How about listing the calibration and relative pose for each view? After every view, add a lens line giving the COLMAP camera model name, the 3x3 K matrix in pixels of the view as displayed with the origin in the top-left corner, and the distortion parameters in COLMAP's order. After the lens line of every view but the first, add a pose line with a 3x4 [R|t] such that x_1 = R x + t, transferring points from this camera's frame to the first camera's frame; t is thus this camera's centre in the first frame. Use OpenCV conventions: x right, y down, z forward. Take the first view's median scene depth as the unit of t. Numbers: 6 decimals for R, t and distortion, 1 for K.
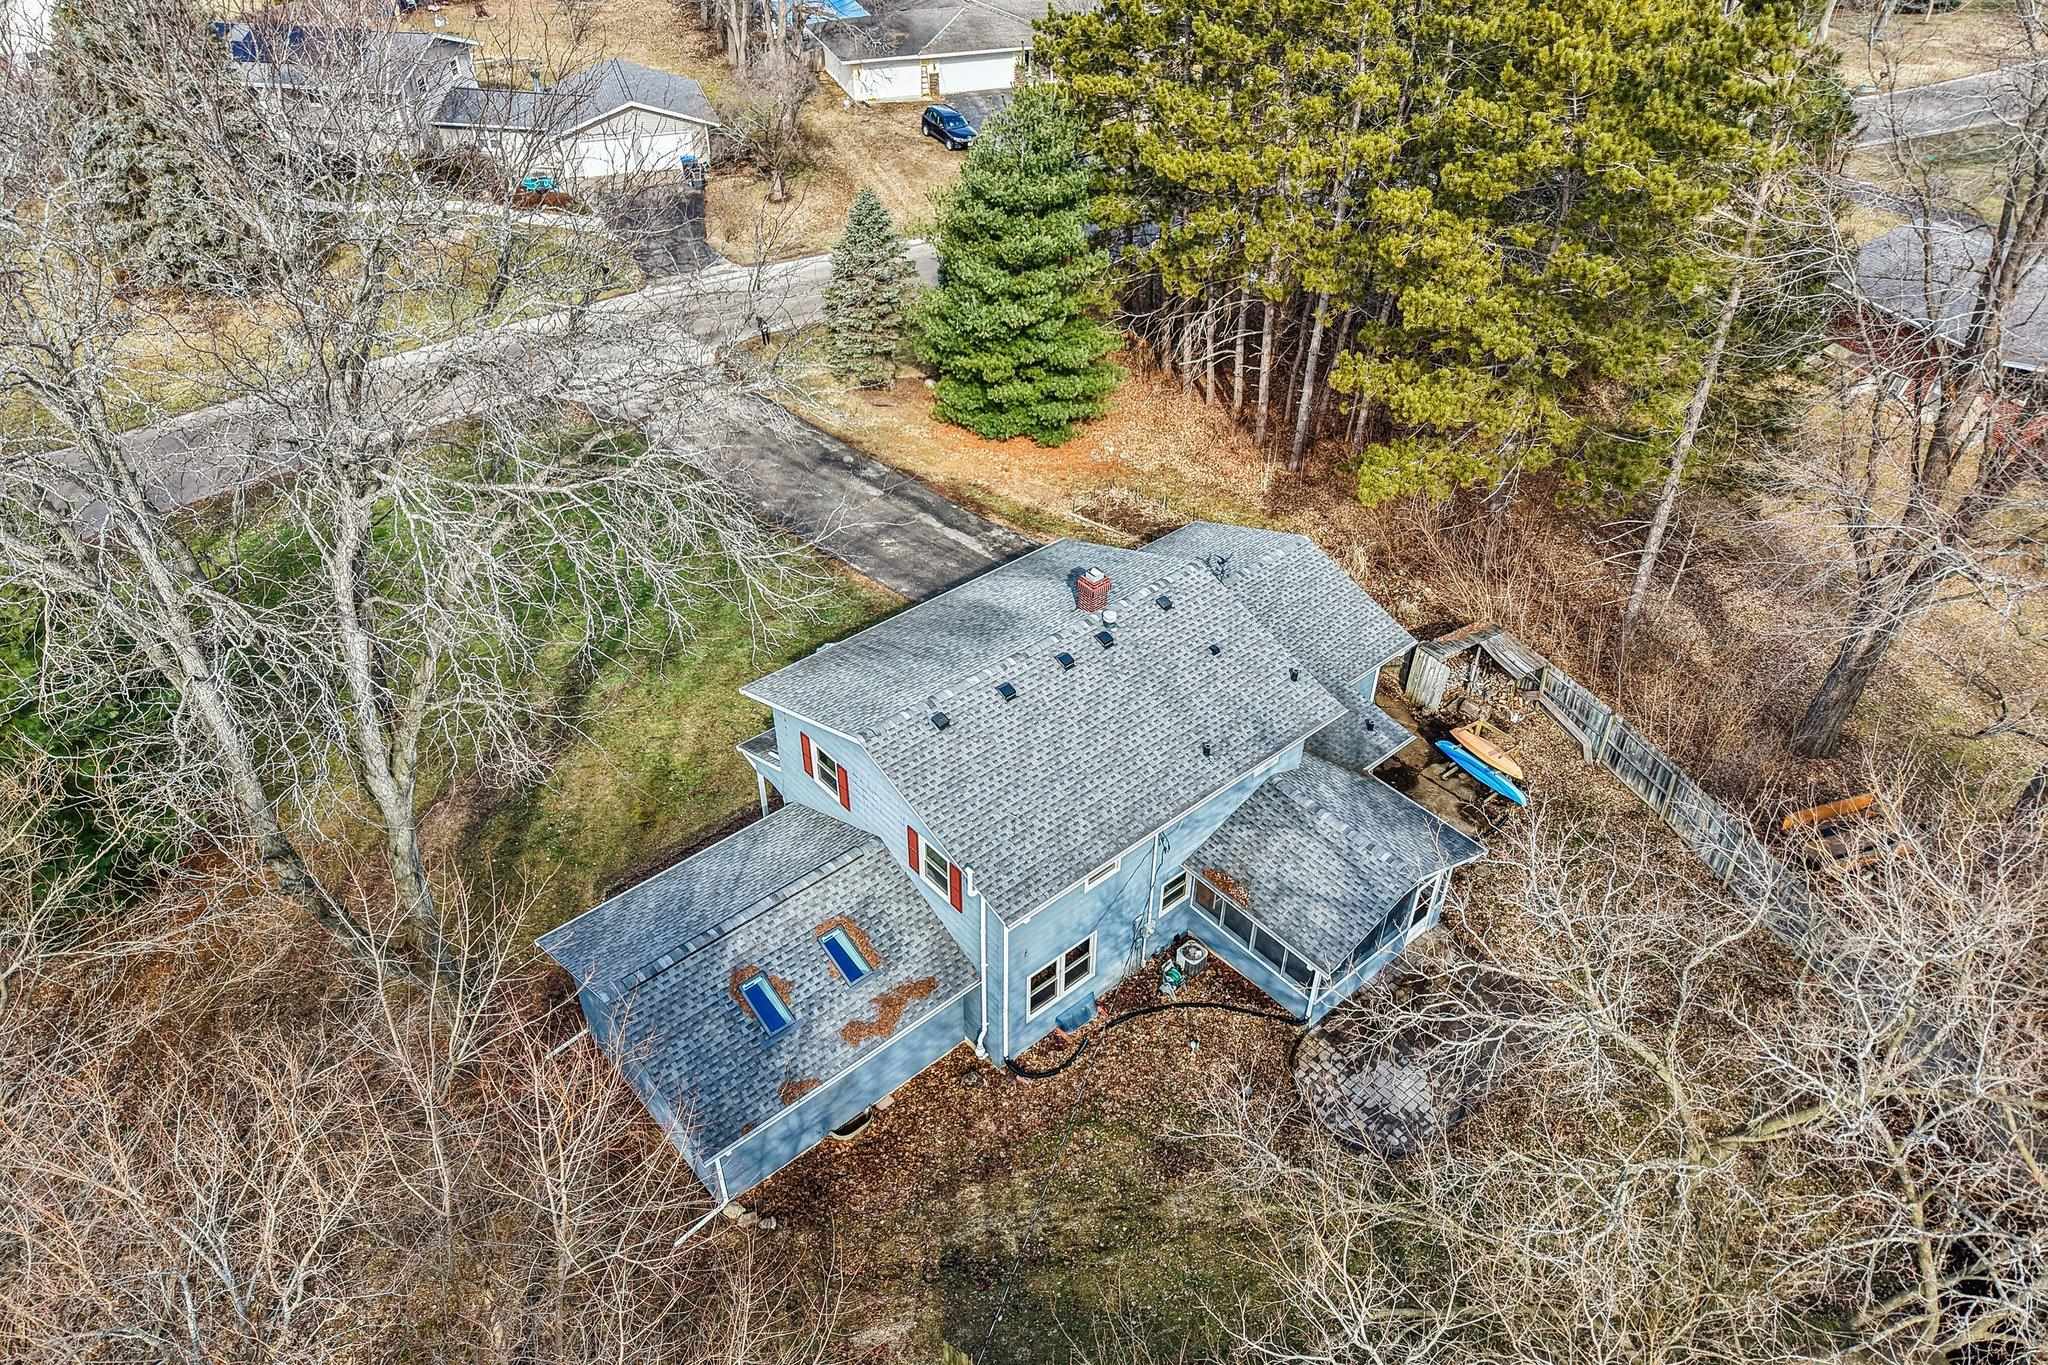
lens RADIAL K [[1402.1, 0, 1024.0], [0, 1402.1, 682.5], [0, 0, 1]] dist [0.111819, -0.174546]
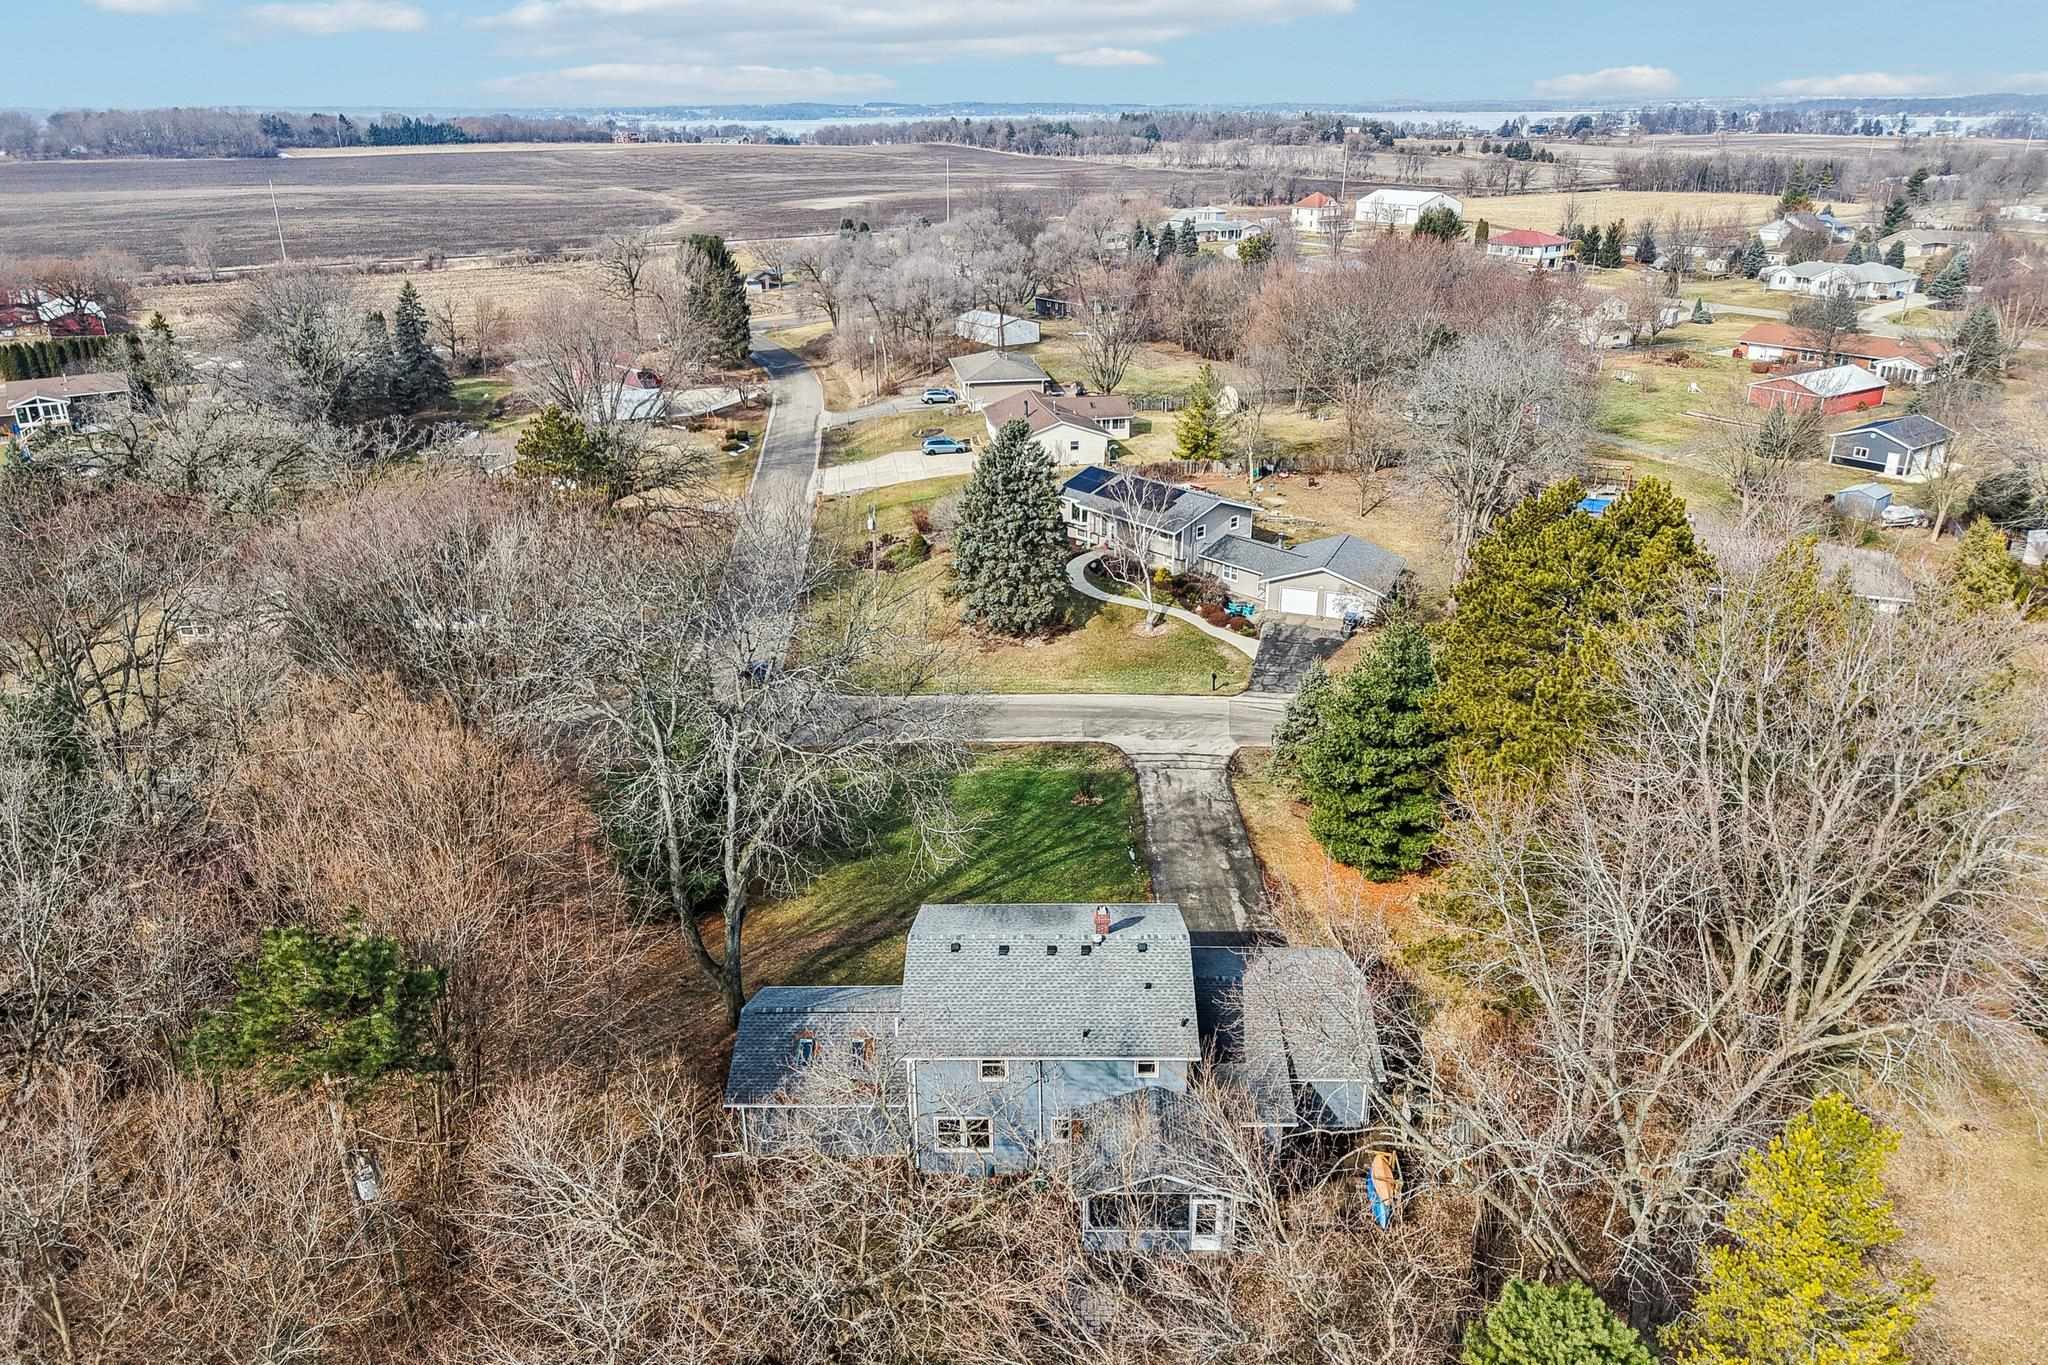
lens RADIAL K [[1437.8, 0, 1024.0], [0, 1437.8, 682.5], [0, 0, 1]] dist [0.009924, -0.008484]
pose [[0.734572, 0.239612, -0.634815, 0.630885], [-0.398976, 0.909277, -0.118465, -0.057716], [0.548836, 0.340297, 0.763529, -0.244107]]
